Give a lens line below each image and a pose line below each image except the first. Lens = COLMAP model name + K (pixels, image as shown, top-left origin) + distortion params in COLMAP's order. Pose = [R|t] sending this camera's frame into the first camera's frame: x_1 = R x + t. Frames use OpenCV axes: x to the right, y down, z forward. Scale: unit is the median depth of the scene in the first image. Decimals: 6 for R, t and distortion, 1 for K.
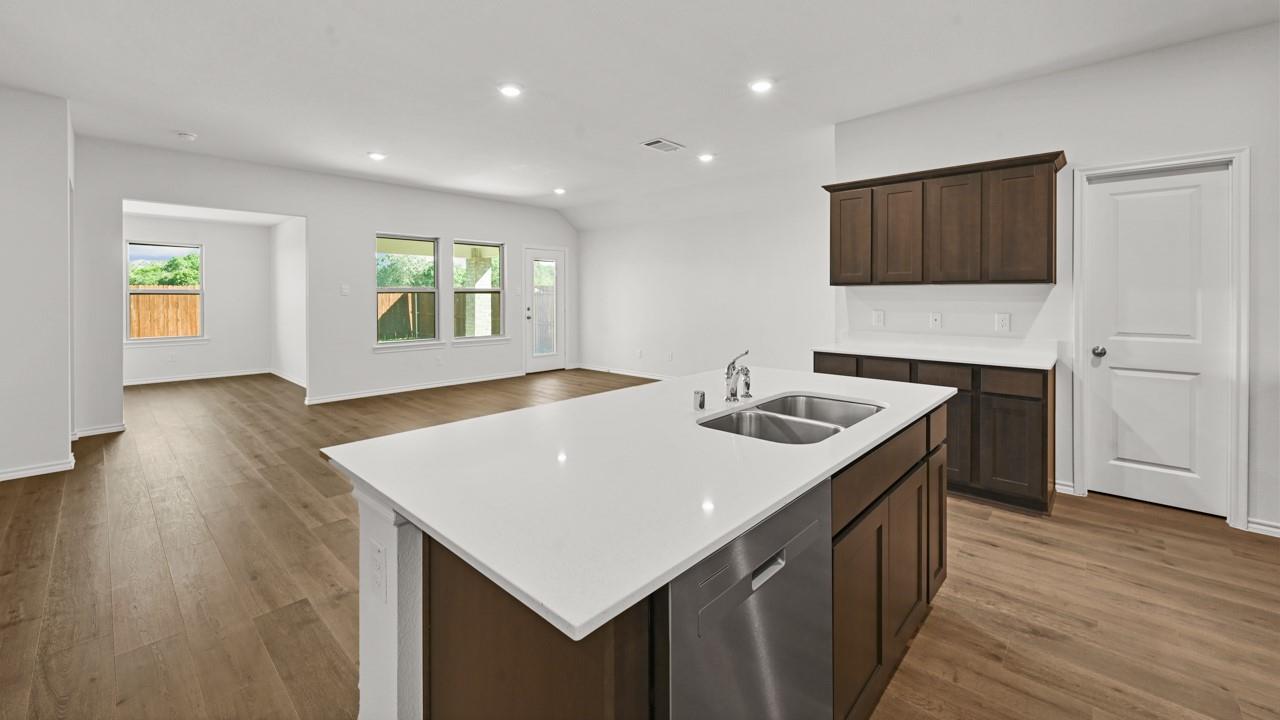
lens RADIAL K [[505.1, 0, 637.9], [0, 505.1, 296.0], [0, 0, 1]] dist [0.001509, 0.000207]
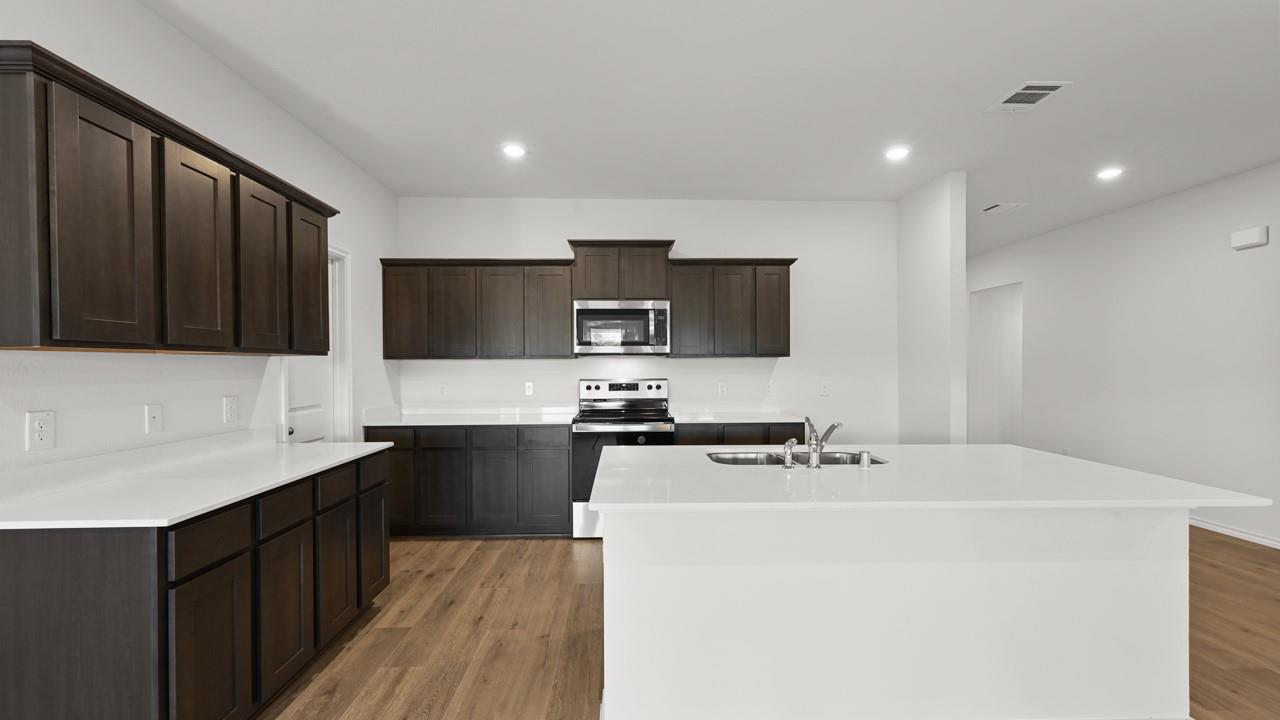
lens RADIAL K [[505.1, 0, 634.1], [0, 505.1, 367.8], [0, 0, 1]] dist [0.001509, 0.000207]
pose [[-0.701588, 0.001444, 0.712581, -0.236388], [0.008293, 0.999947, 0.006138, -0.006206], [-0.712534, 0.010216, -0.701563, 1.590611]]
